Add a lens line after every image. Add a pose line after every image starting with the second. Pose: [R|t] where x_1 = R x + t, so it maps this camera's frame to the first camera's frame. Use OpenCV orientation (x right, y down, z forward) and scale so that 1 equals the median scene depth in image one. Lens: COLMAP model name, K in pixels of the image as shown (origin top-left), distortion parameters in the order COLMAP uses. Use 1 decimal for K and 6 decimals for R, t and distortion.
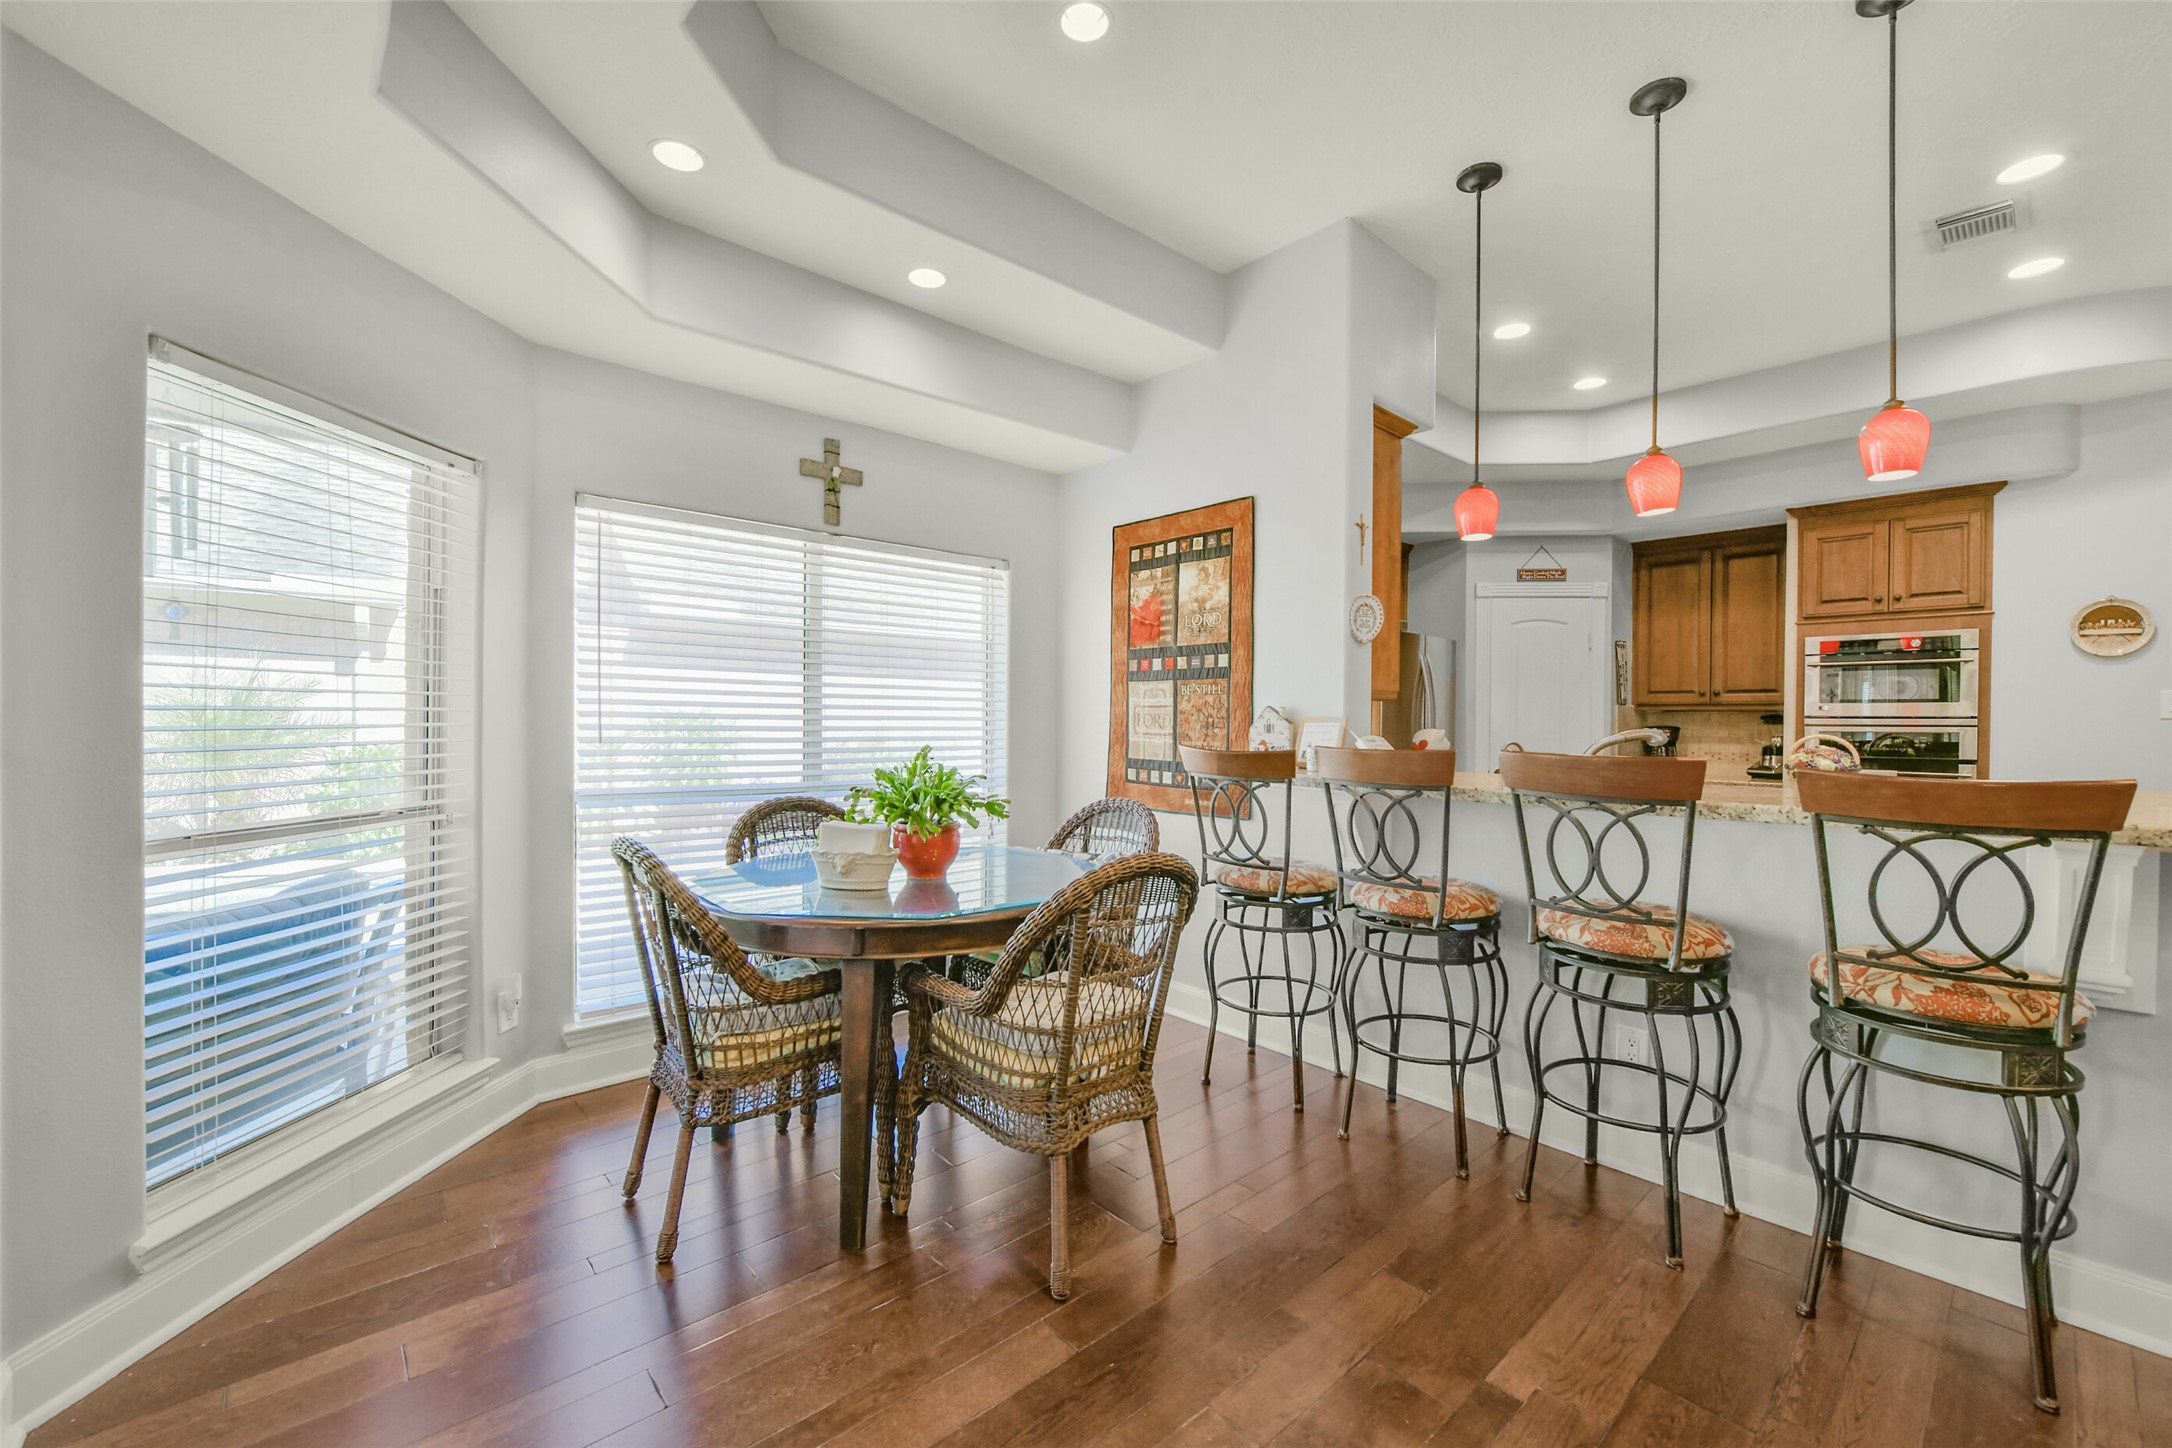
lens RADIAL K [[880.4, 0, 1095.4], [0, 880.4, 726.9], [0, 0, 1]] dist [-0.003194, -0.000285]
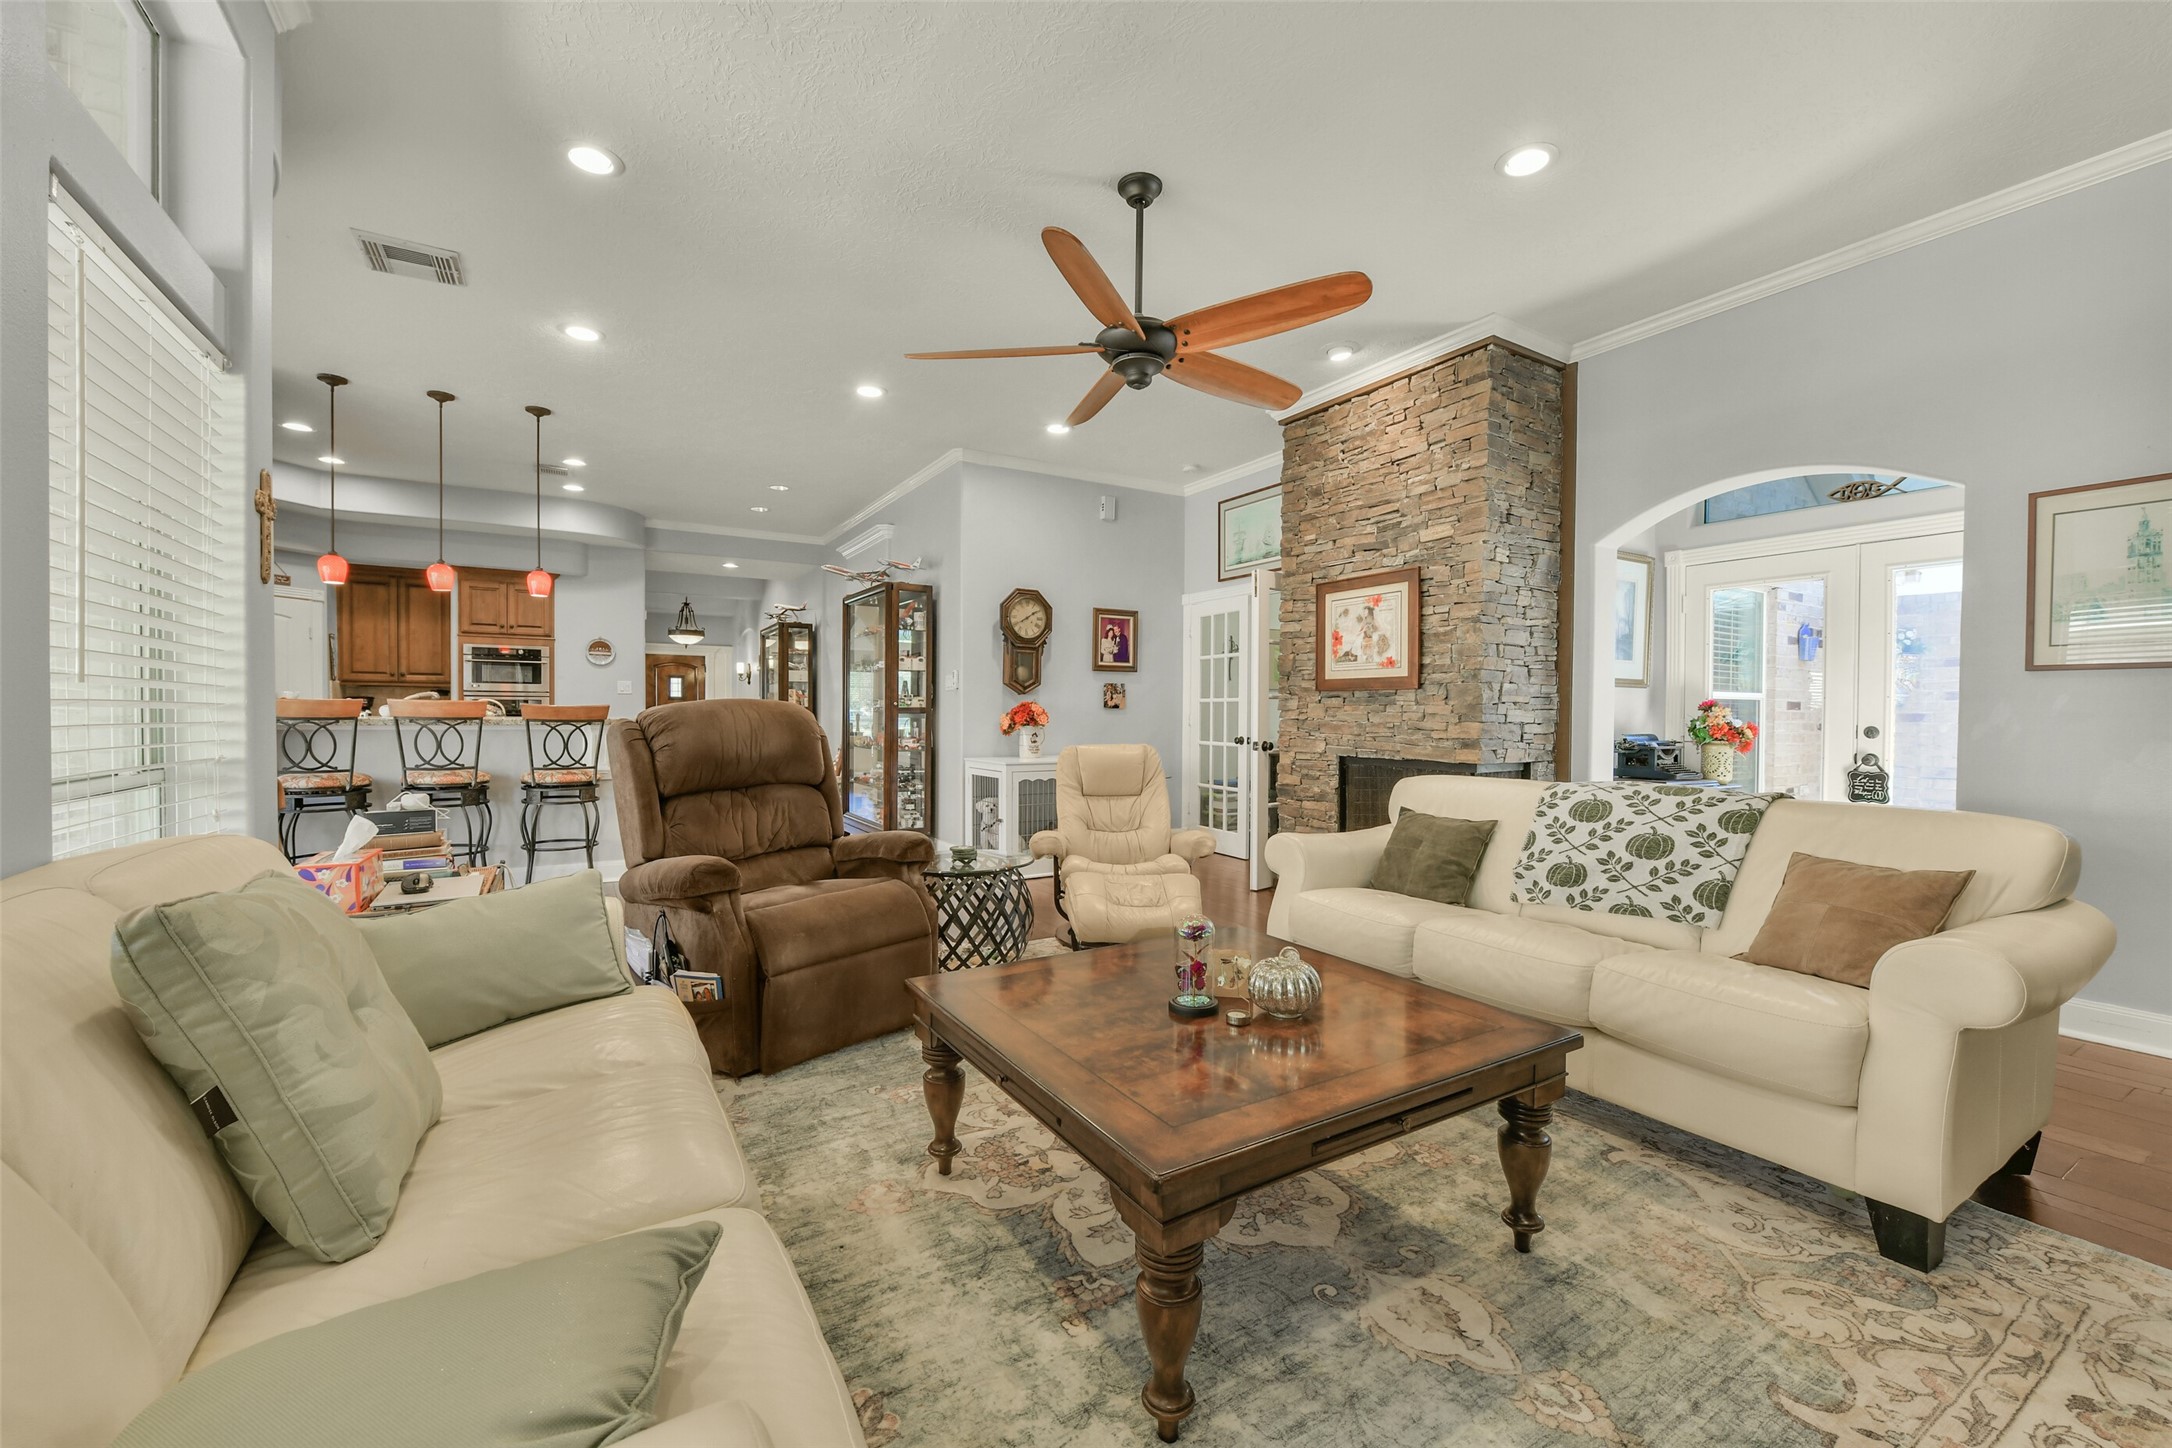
lens RADIAL K [[880.4, 0, 1095.4], [0, 880.4, 726.9], [0, 0, 1]] dist [-0.003194, -0.000285]
pose [[0.194234, -0.021278, 0.980724, -0.664472], [0.002557, 0.999772, 0.021185, 0.026848], [-0.980952, -0.001607, 0.194244, -0.560436]]
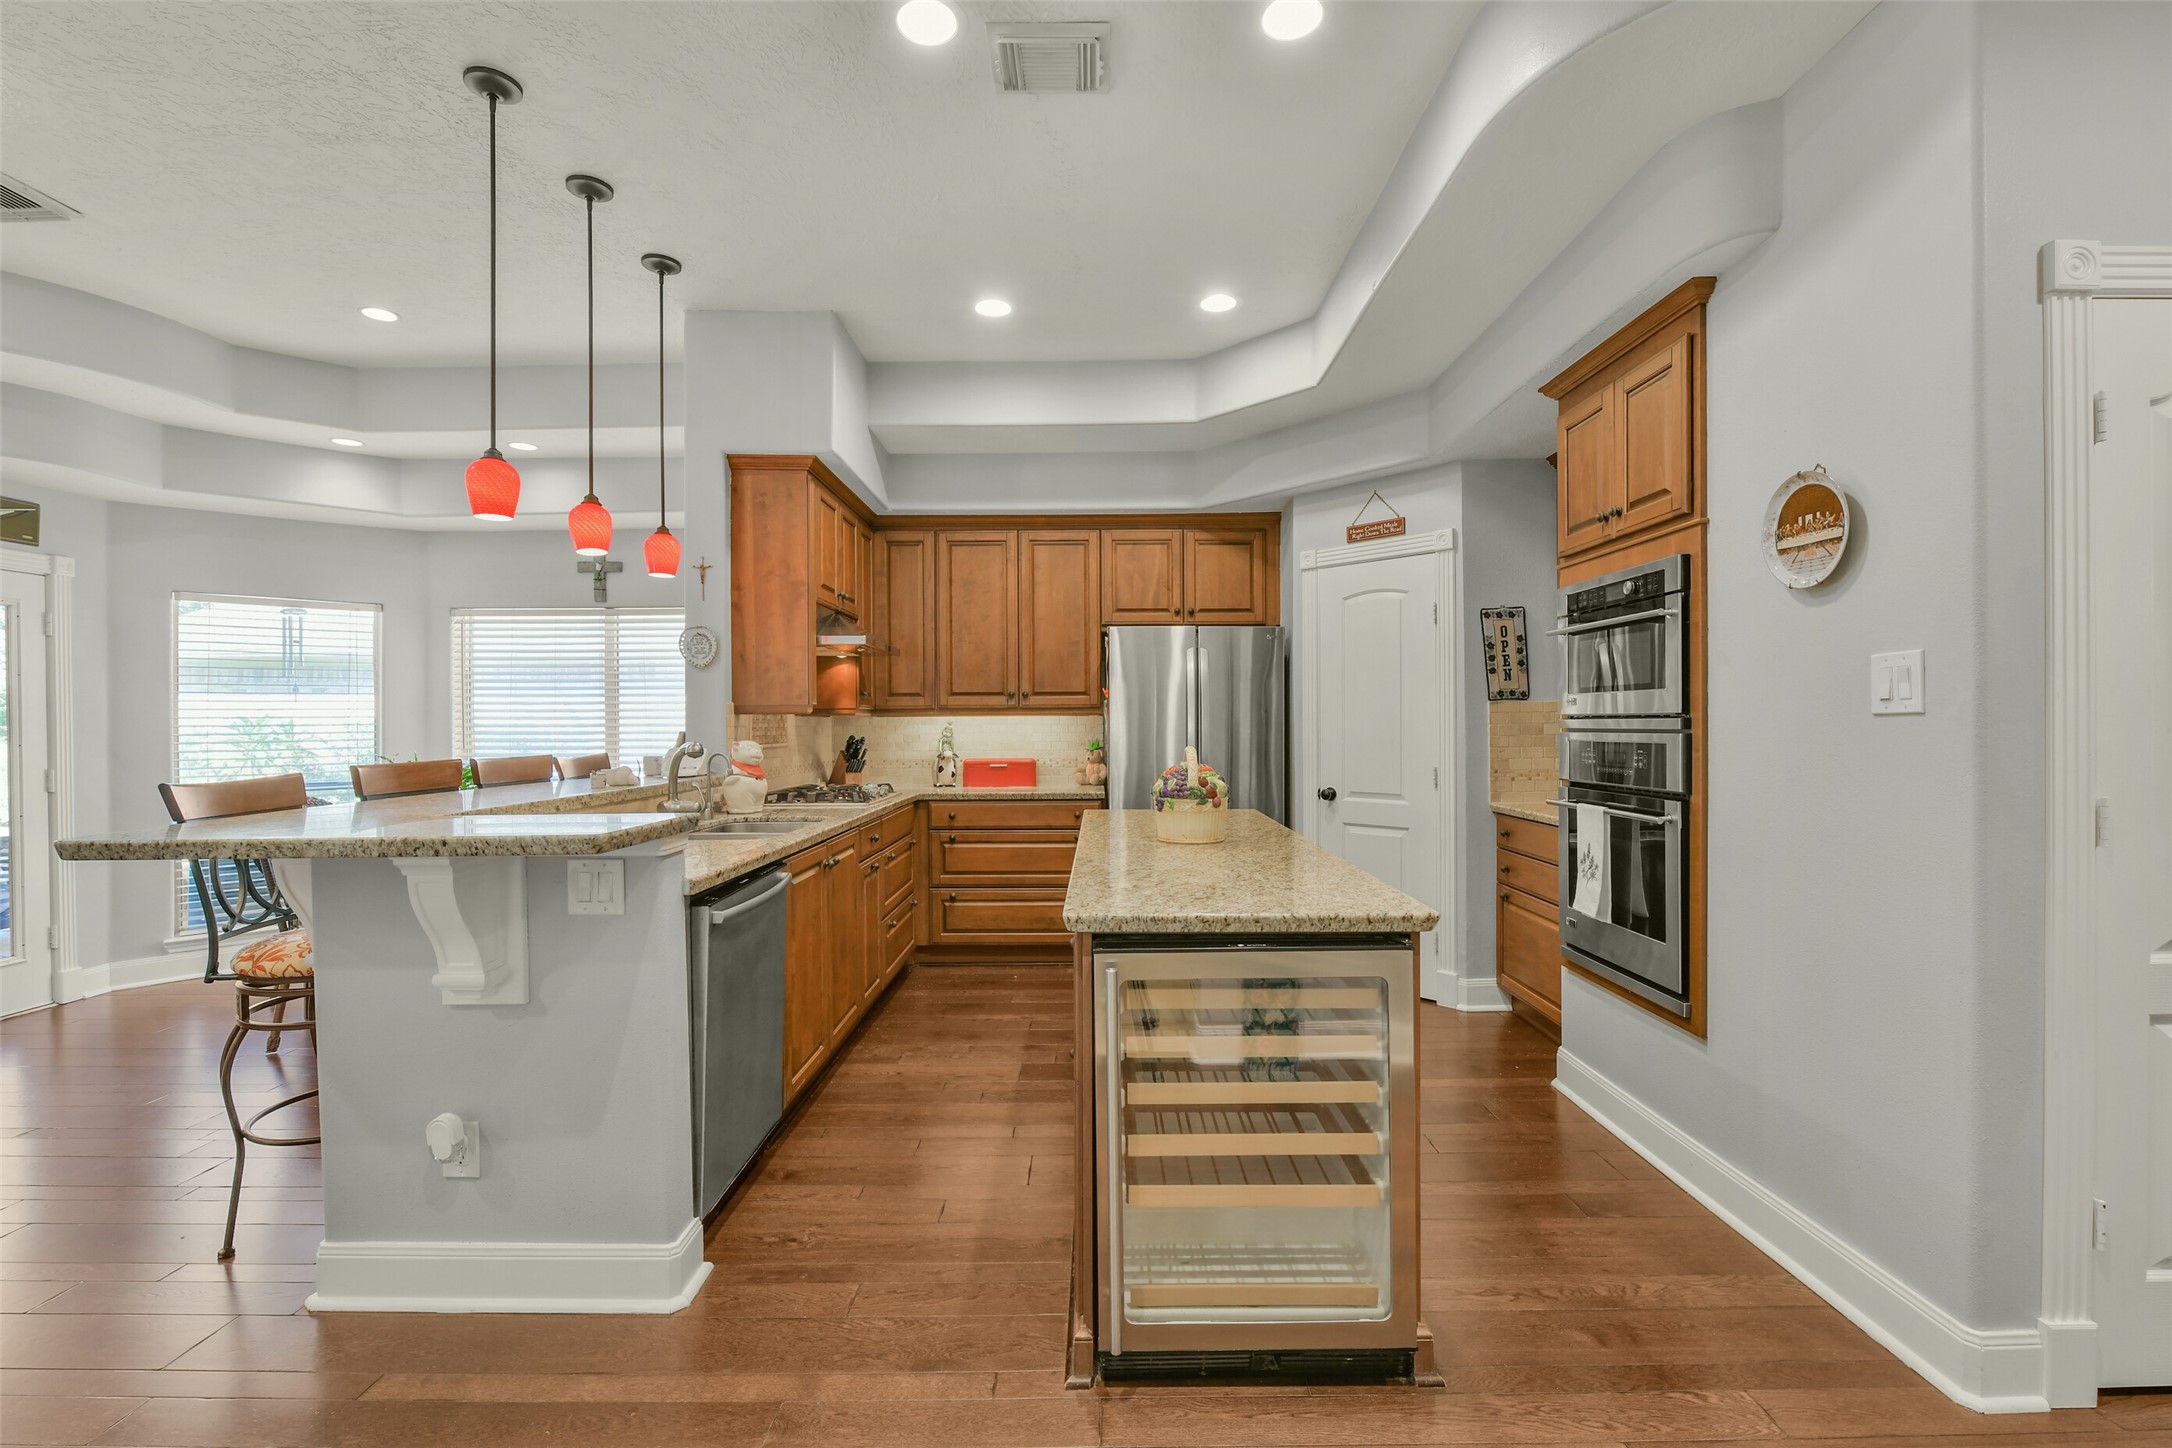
lens RADIAL K [[970.7, 0, 1086.0], [0, 970.7, 724.0], [0, 0, 1]] dist [-0.001163, -0.000124]
pose [[0.730344, -0.013251, -0.682951, 1.117120], [0.006342, 0.999900, -0.012619, -0.000047], [0.683050, 0.004885, 0.730355, 0.293492]]
